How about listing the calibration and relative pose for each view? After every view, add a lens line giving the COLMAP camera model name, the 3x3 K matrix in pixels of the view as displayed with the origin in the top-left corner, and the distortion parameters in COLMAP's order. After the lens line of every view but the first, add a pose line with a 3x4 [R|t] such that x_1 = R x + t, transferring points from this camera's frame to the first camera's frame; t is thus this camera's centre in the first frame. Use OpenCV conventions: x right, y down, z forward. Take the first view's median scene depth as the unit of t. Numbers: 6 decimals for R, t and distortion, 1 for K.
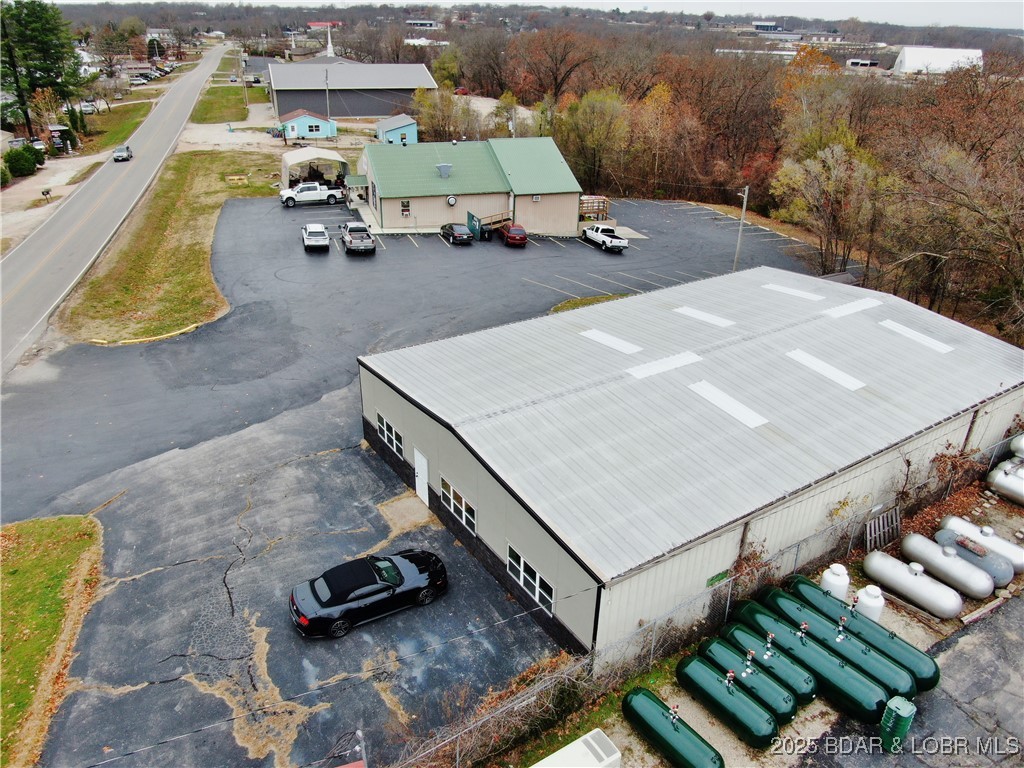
lens RADIAL K [[742.4, 0, 517.5], [0, 742.4, 380.9], [0, 0, 1]] dist [-0.017365, 0.006931]
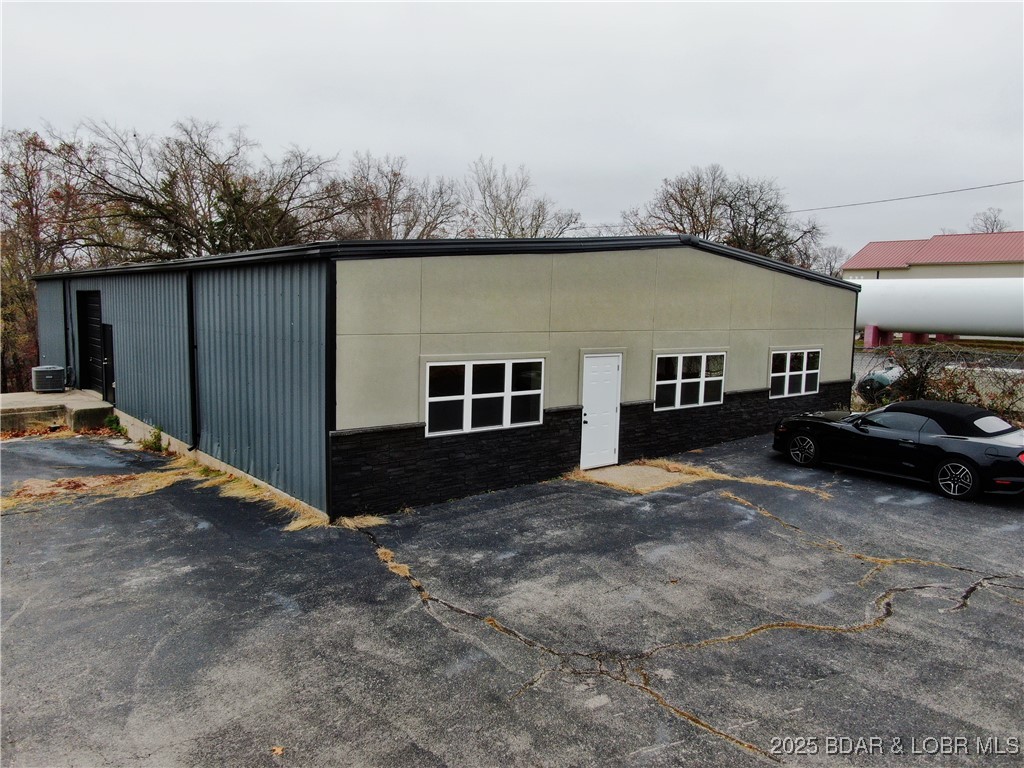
lens RADIAL K [[742.4, 0, 510.2], [0, 742.4, 378.9], [0, 0, 1]] dist [-0.017365, 0.006931]
pose [[-0.117869, -0.124612, 0.985179, -0.451940], [0.418838, 0.893293, 0.163101, 0.002683], [-0.900378, 0.431856, -0.053099, 0.791921]]
